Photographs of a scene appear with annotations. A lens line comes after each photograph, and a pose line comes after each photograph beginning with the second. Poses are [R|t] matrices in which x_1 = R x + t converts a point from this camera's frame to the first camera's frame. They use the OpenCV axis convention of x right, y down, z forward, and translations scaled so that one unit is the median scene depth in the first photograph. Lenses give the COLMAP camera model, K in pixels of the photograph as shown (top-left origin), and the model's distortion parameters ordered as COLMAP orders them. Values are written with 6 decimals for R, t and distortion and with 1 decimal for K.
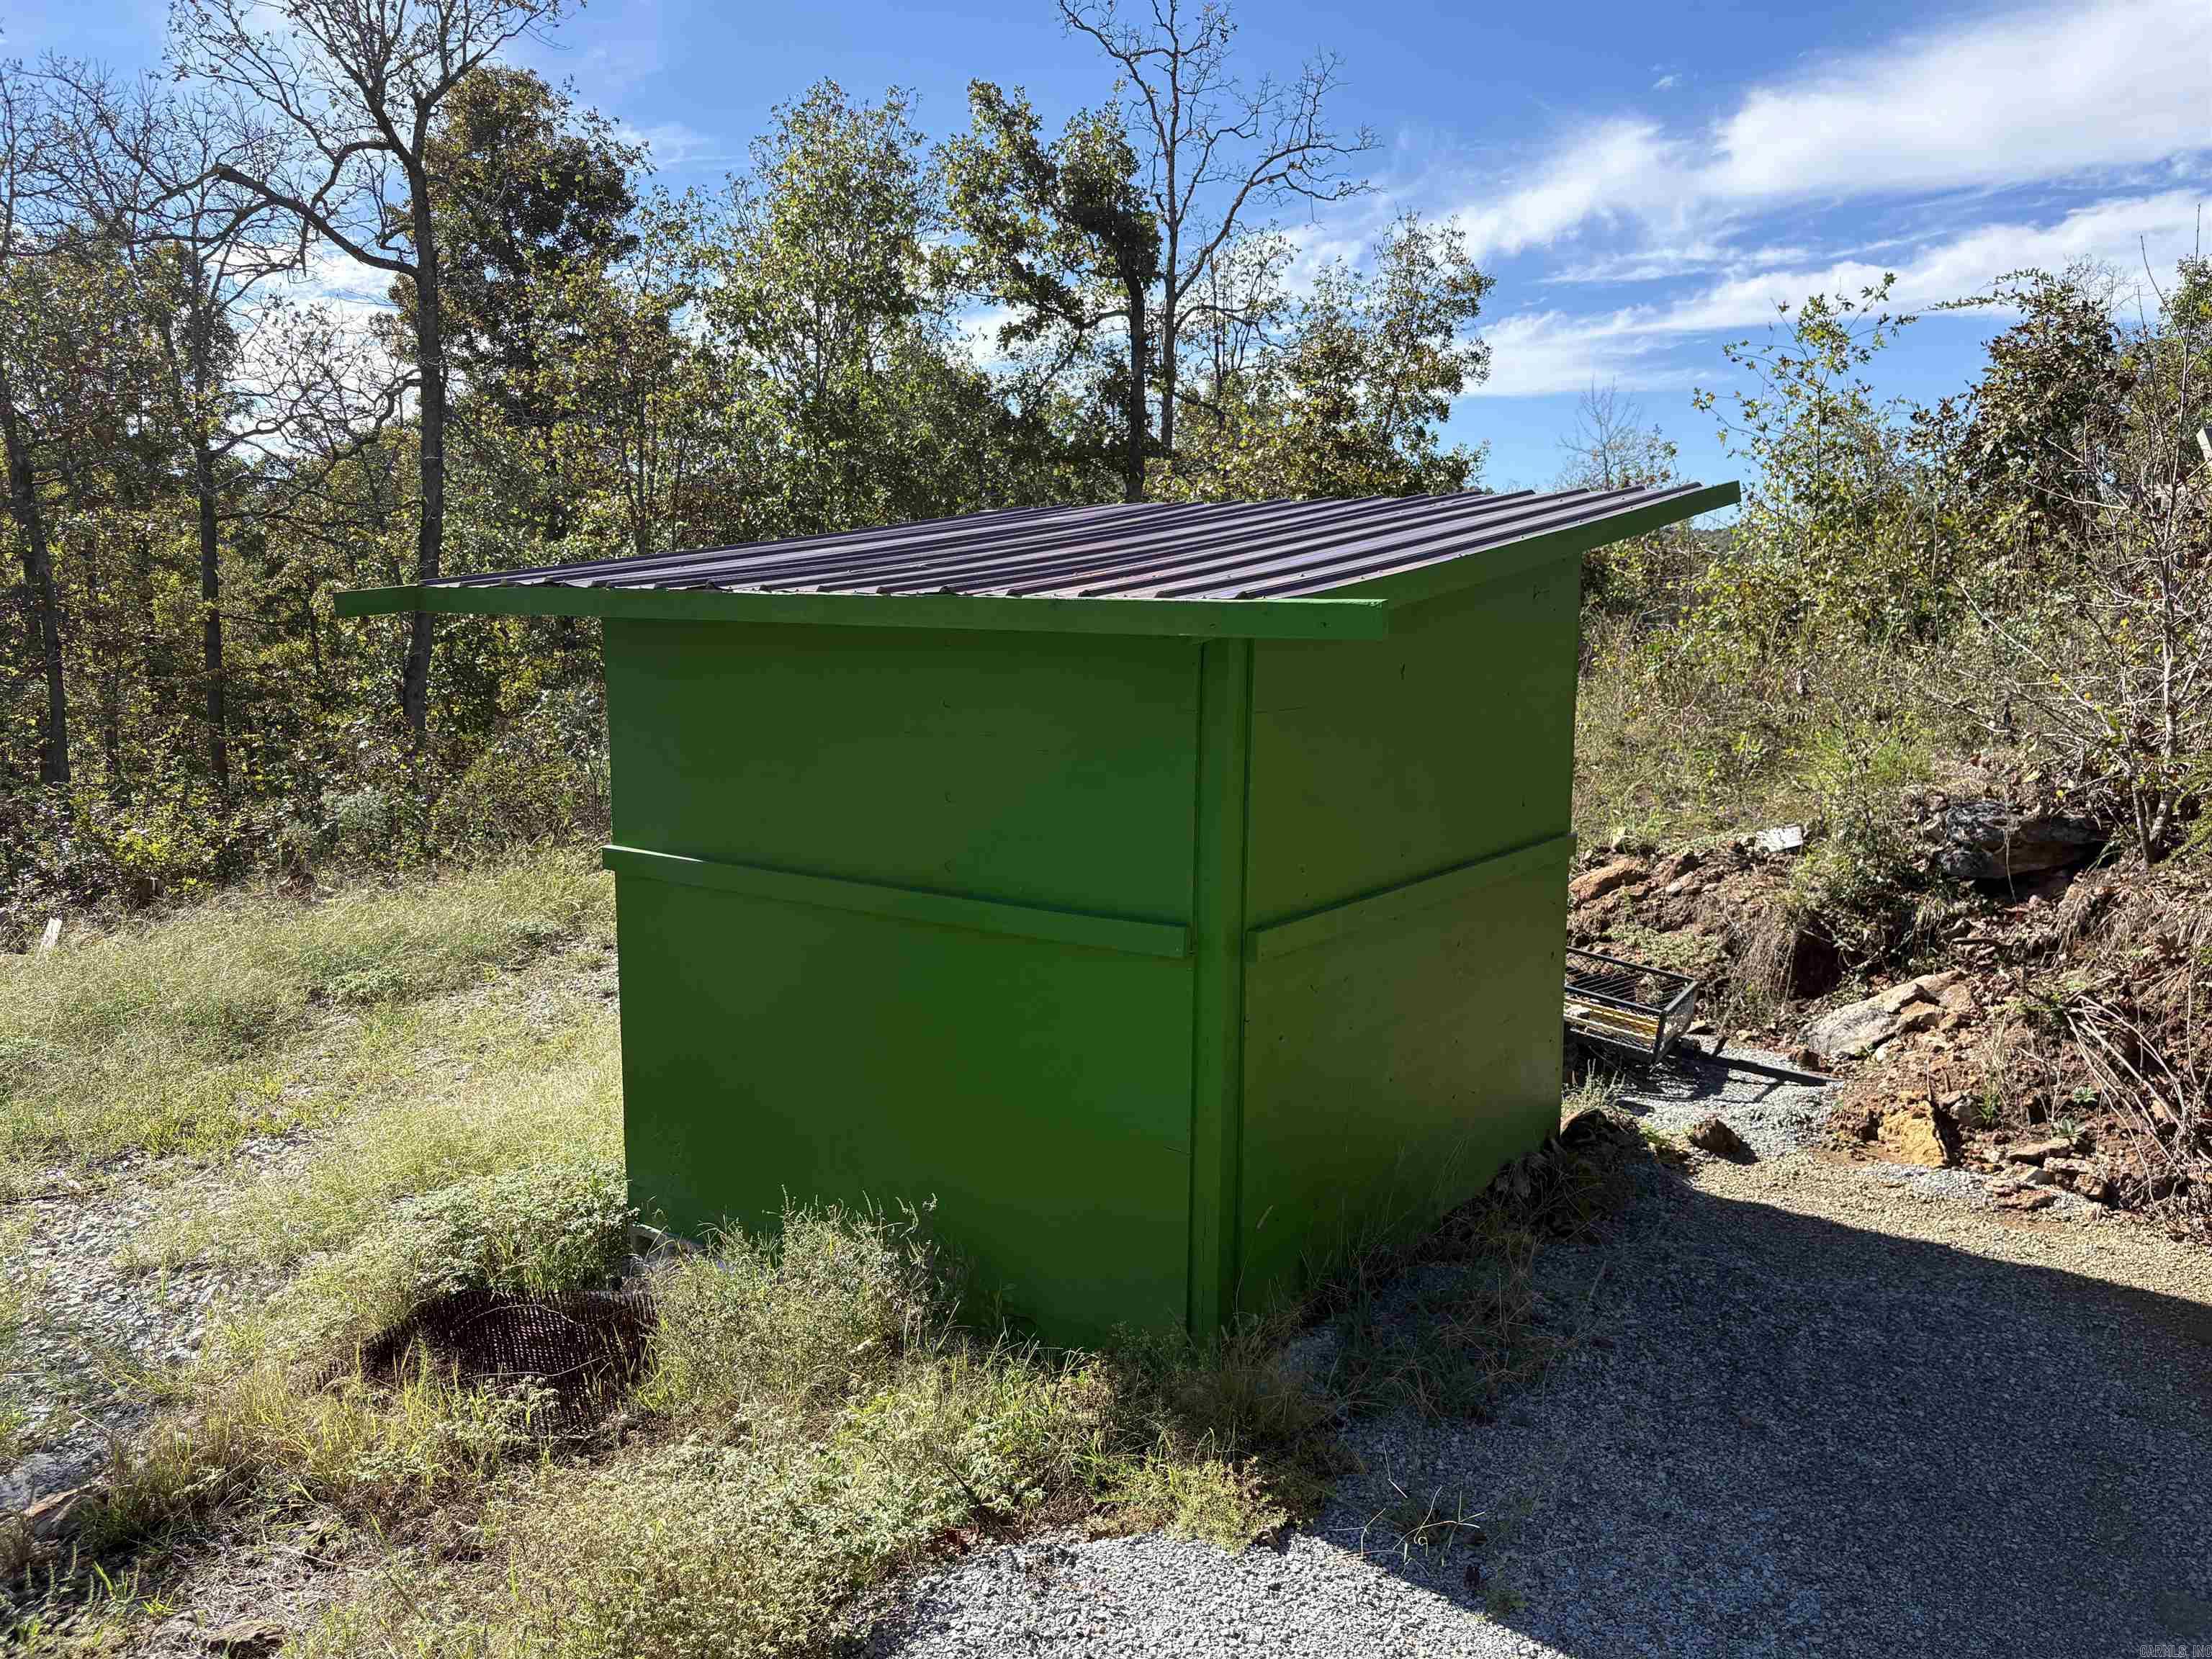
lens RADIAL K [[1656.2, 0, 1106.0], [0, 1656.2, 829.5], [0, 0, 1]] dist [-0.061881, -0.001054]
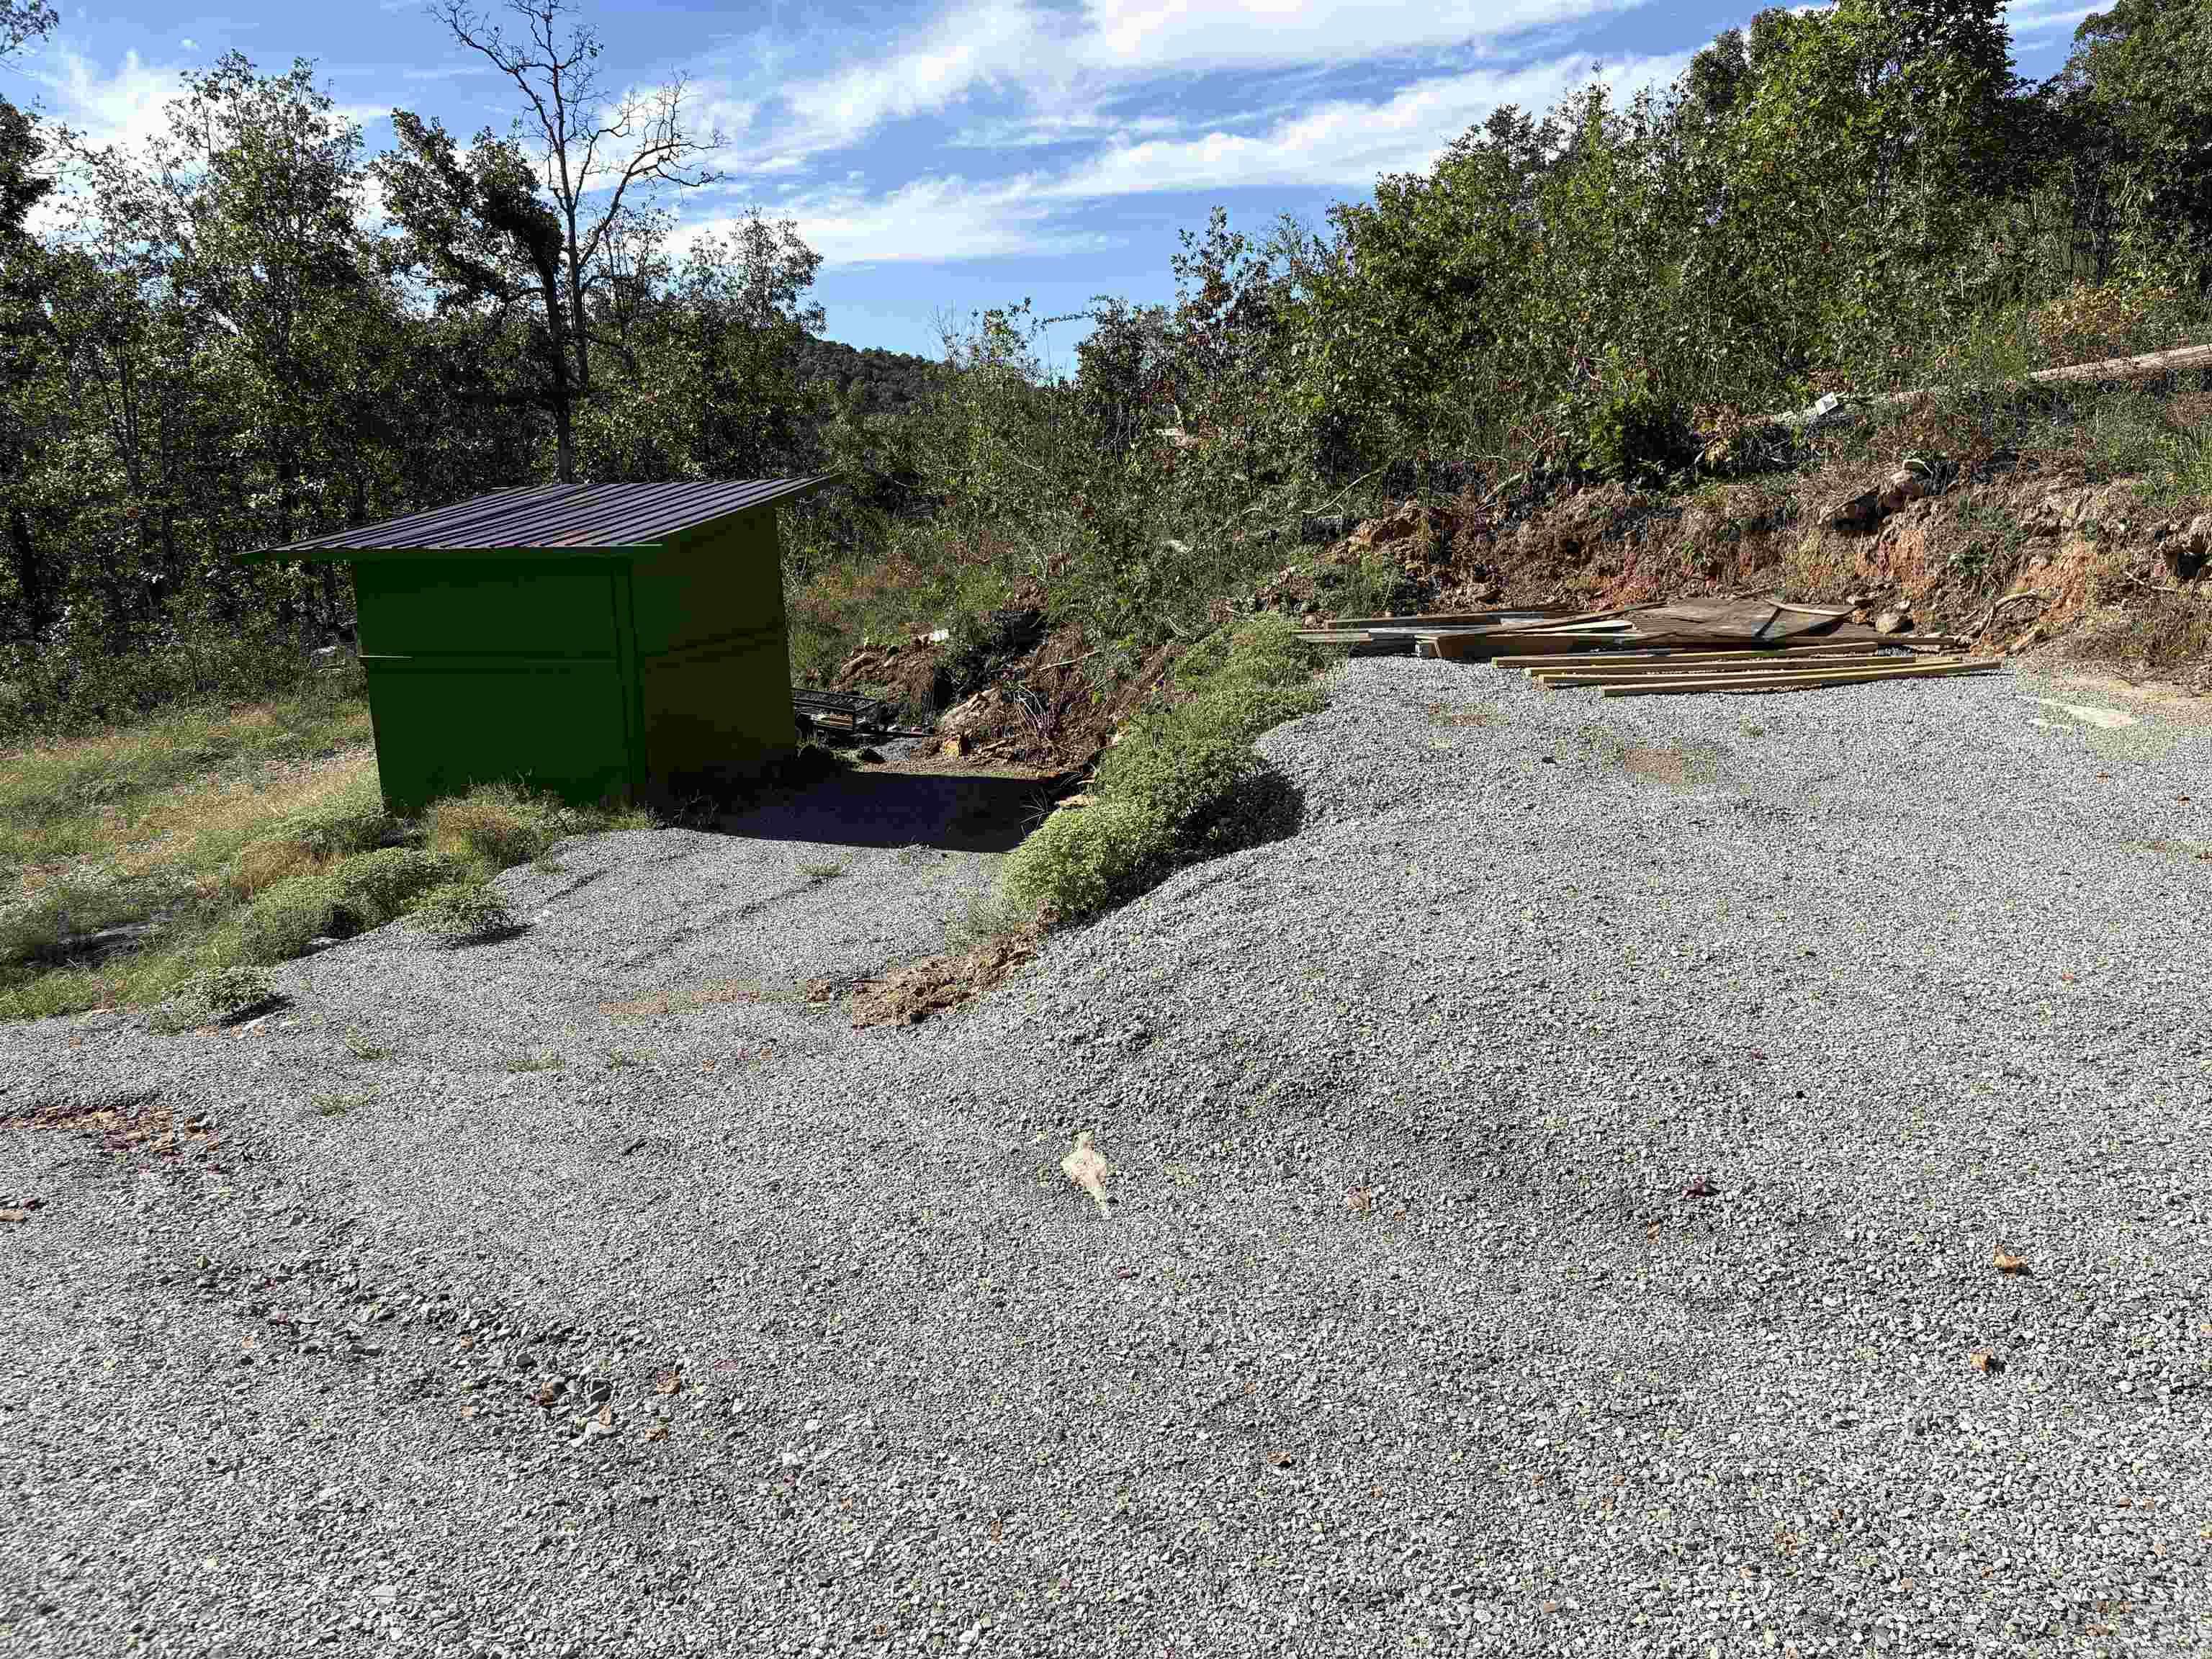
lens RADIAL K [[1560.9, 0, 1113.3], [0, 1560.9, 823.3], [0, 0, 1]] dist [0.002662, -0.001029]
pose [[0.939337, -0.113755, 0.323582, -0.010375], [0.085664, 0.991311, 0.099818, 0.024277], [-0.332125, -0.066044, 0.940920, -0.343738]]
